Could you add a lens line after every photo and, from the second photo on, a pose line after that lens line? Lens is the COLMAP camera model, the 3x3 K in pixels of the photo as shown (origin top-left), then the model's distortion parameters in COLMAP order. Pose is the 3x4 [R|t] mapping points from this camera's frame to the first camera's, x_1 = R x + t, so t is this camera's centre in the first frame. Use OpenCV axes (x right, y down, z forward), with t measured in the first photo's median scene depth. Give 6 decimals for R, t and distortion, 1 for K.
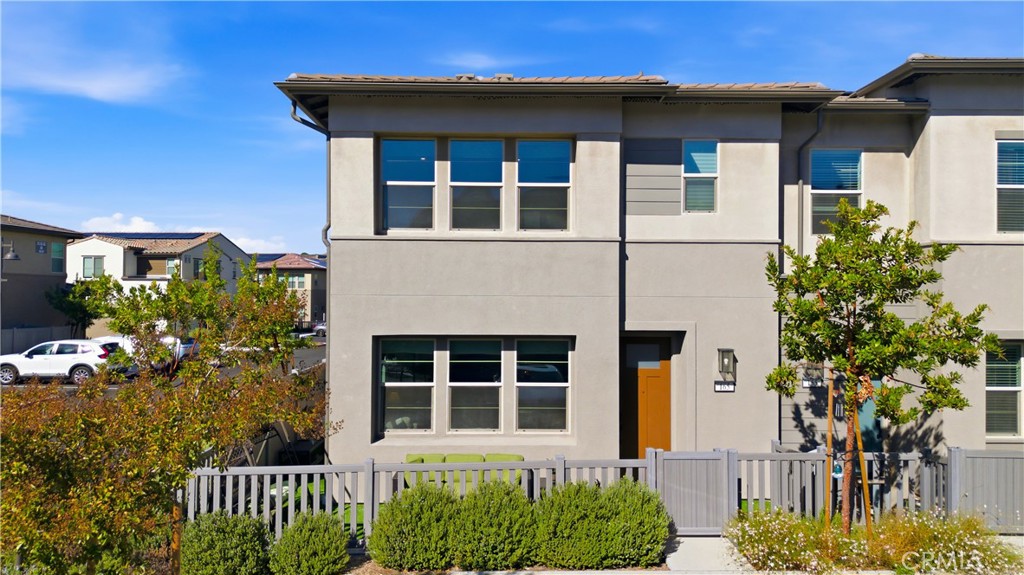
lens RADIAL K [[715.4, 0, 511.8], [0, 715.4, 289.7], [0, 0, 1]] dist [0.065504, -0.020649]
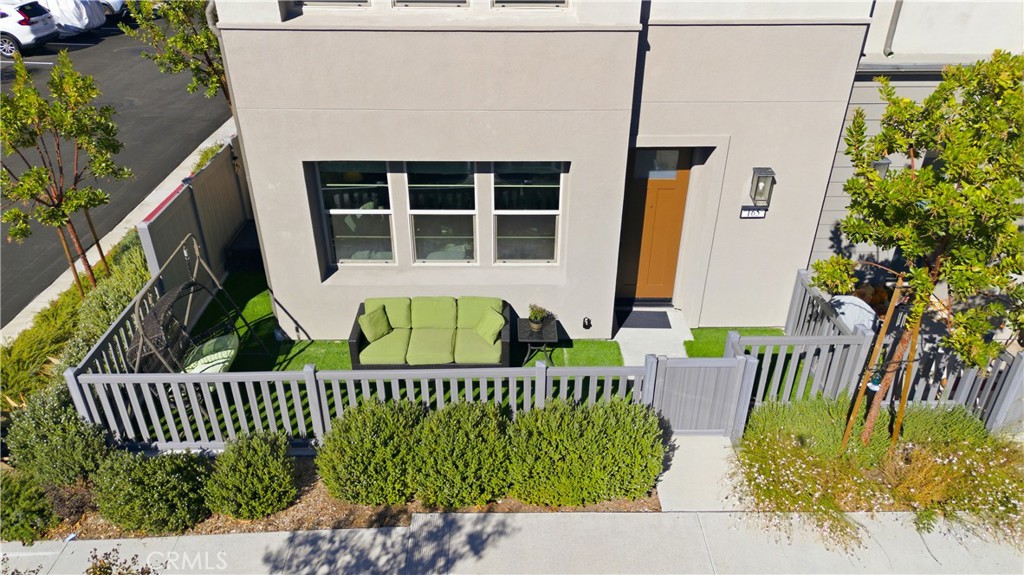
lens RADIAL K [[715.4, 0, 510.9], [0, 715.4, 287.5], [0, 0, 1]] dist [0.065504, -0.020649]
pose [[0.999993, -0.000308, -0.003607, 0.028053], [0.002119, 0.857642, 0.514243, -0.207714], [0.002936, -0.514247, 0.857637, 0.268188]]
